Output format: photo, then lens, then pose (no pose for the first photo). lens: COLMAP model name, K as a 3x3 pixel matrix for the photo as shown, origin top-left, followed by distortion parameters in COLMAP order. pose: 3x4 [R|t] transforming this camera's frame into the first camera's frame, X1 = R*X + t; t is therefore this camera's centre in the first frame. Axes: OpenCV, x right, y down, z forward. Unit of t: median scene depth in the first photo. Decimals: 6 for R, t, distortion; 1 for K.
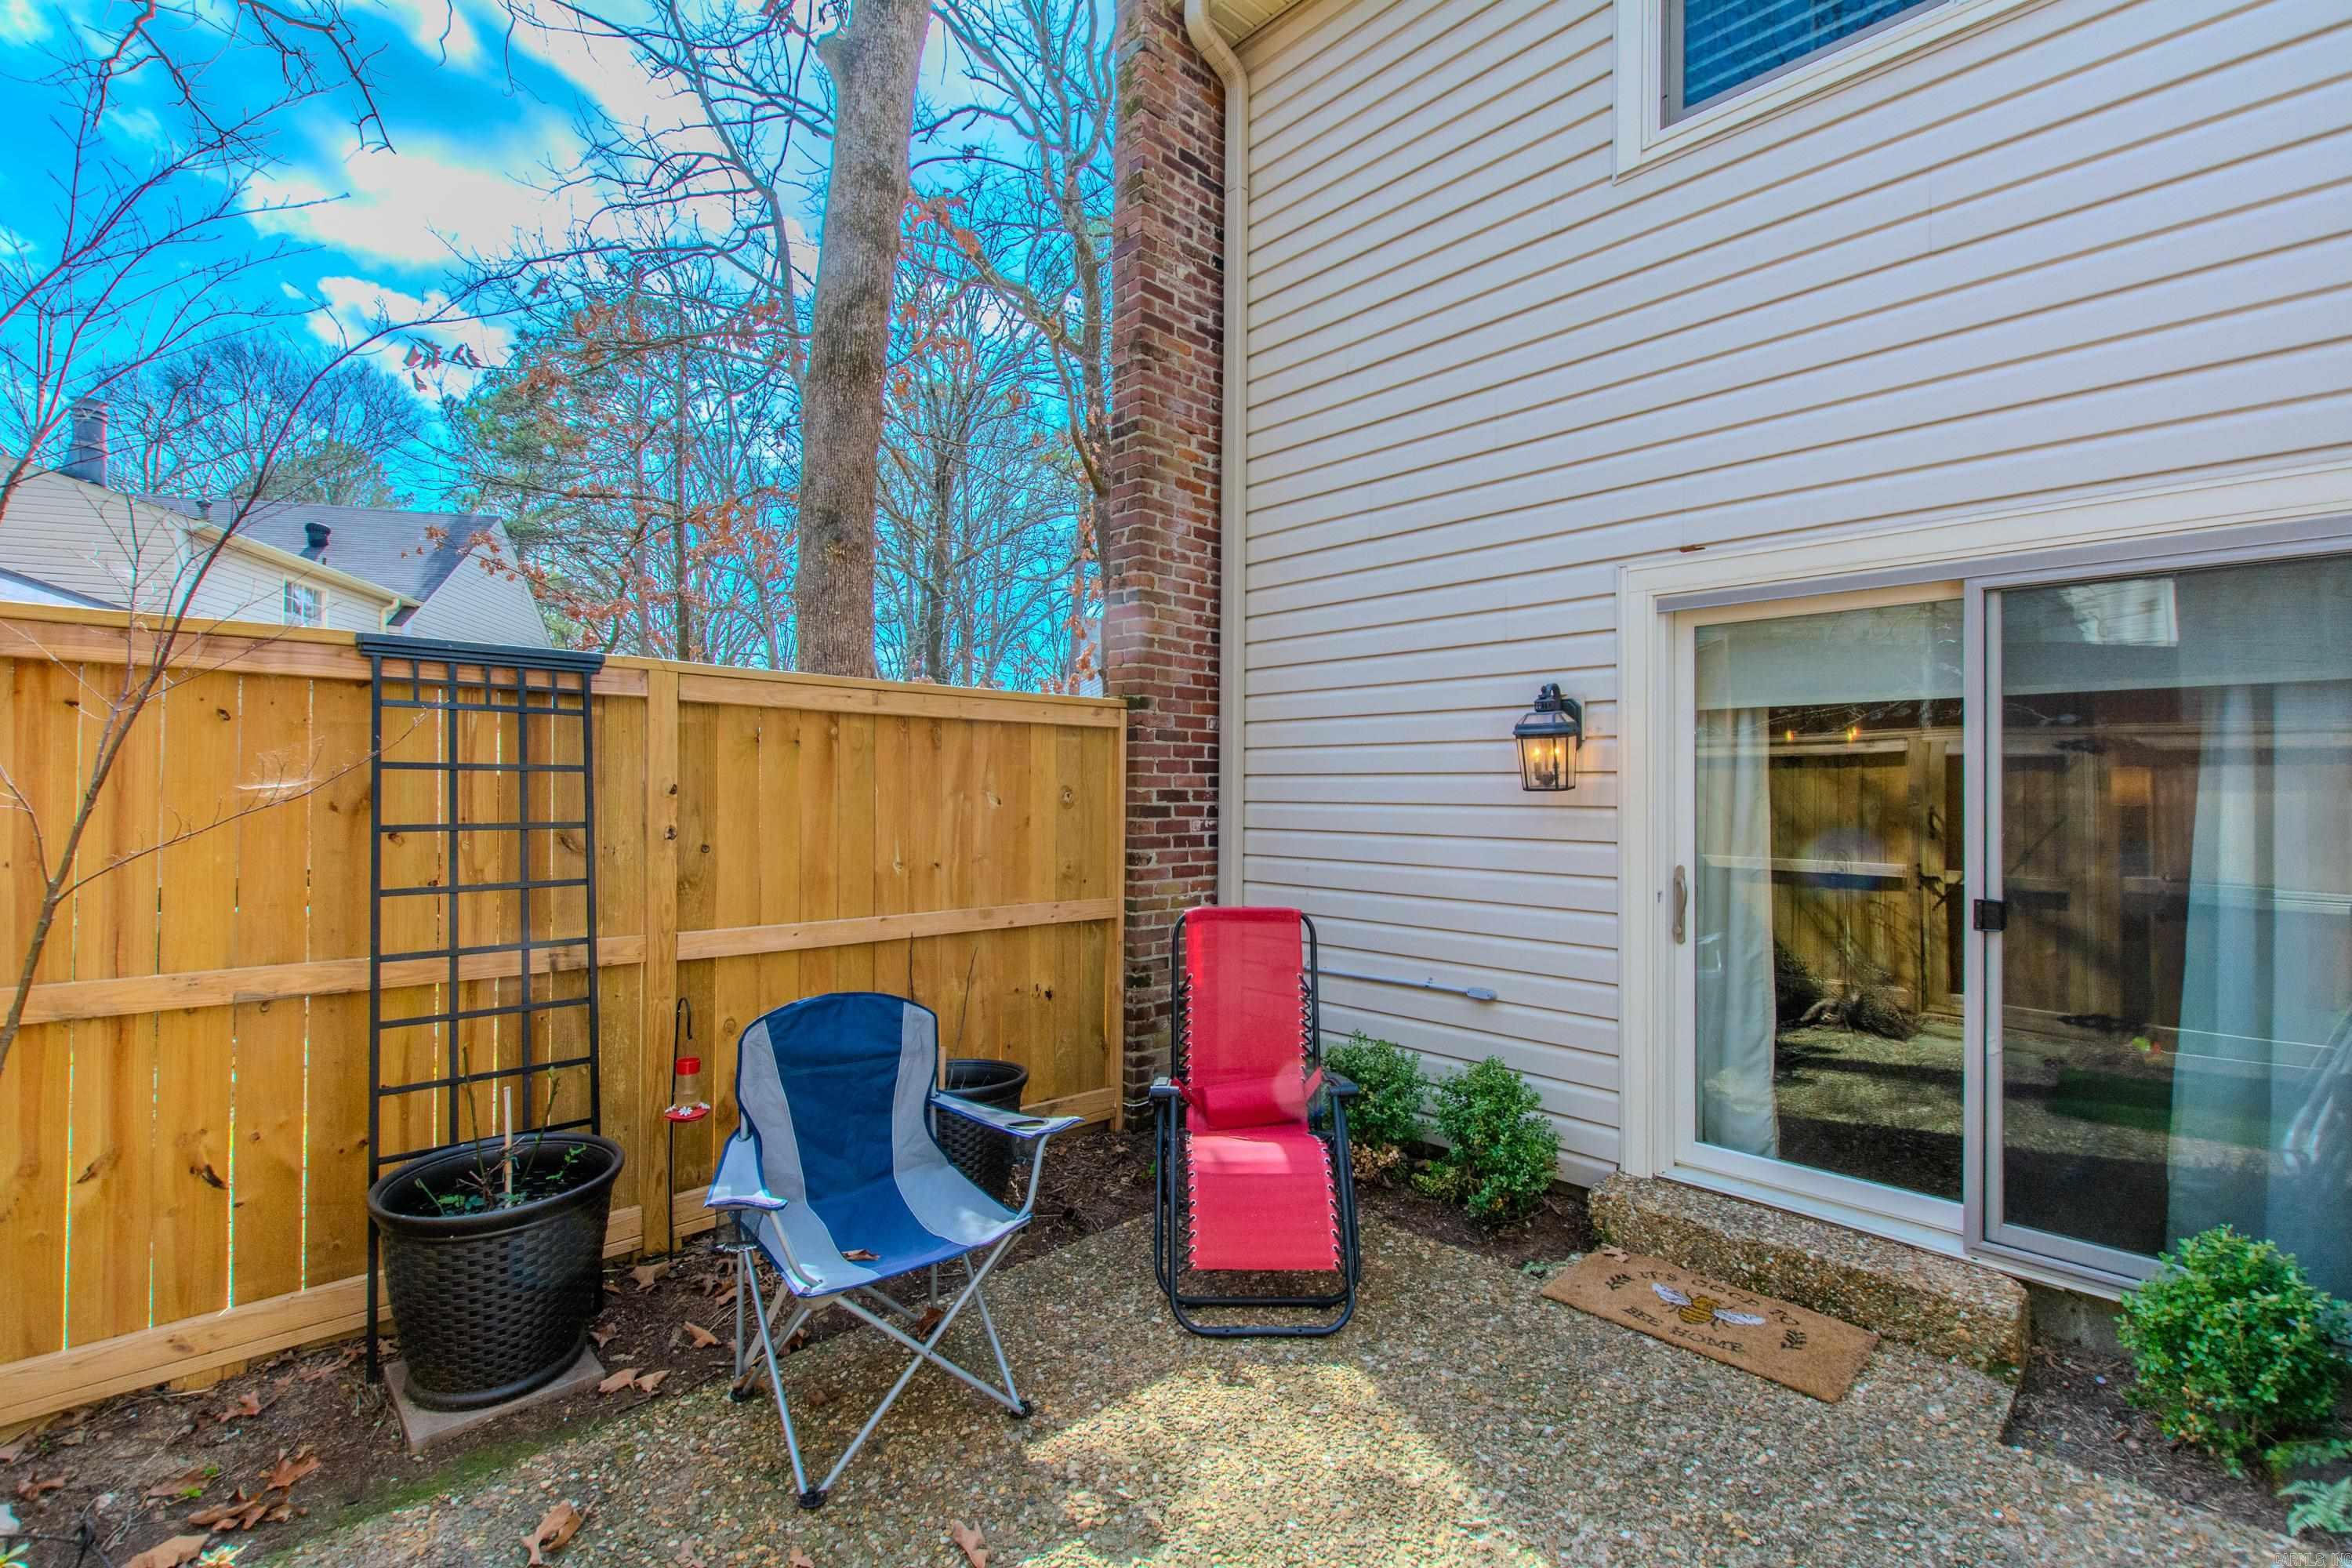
lens RADIAL K [[1080.4, 0, 1173.7], [0, 1080.4, 778.5], [0, 0, 1]] dist [-0.018332, -0.000118]
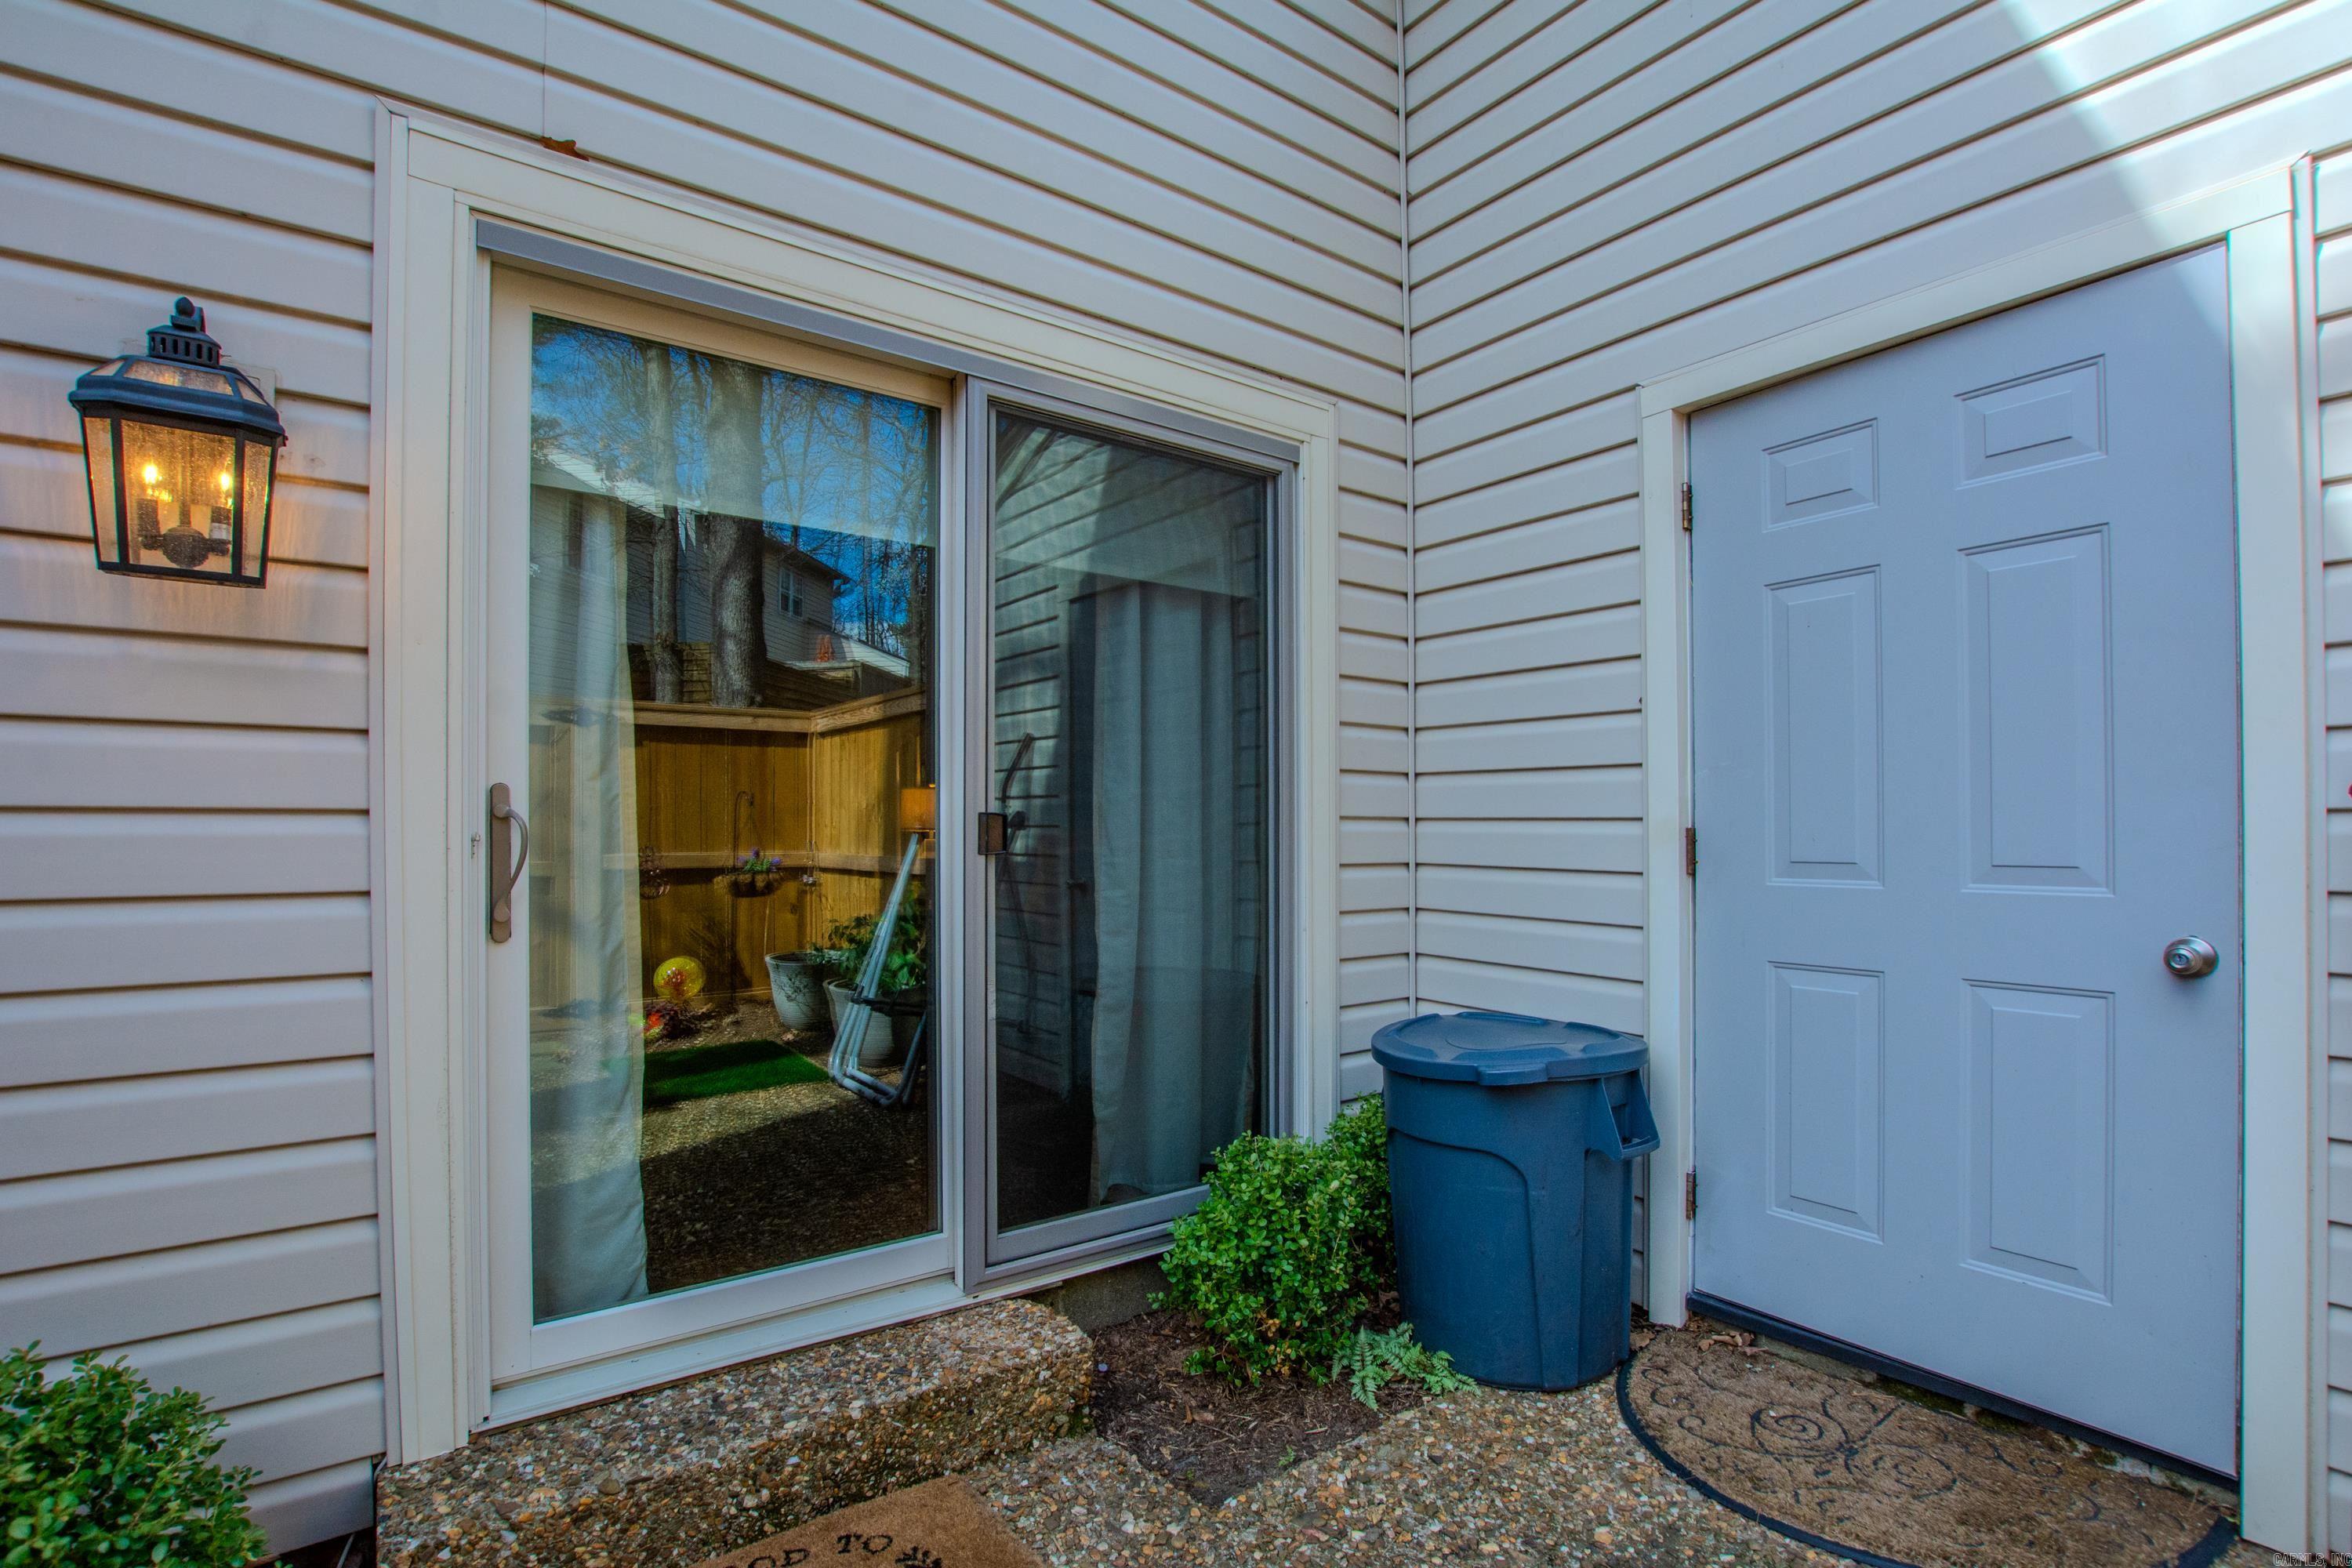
lens RADIAL K [[1080.4, 0, 1190.7], [0, 1080.4, 823.9], [0, 0, 1]] dist [-0.018332, -0.000118]
pose [[0.129013, -0.005023, 0.991630, 0.023244], [-0.000378, 0.999987, 0.005114, 0.097577], [-0.991643, -0.001034, 0.129010, 0.633564]]
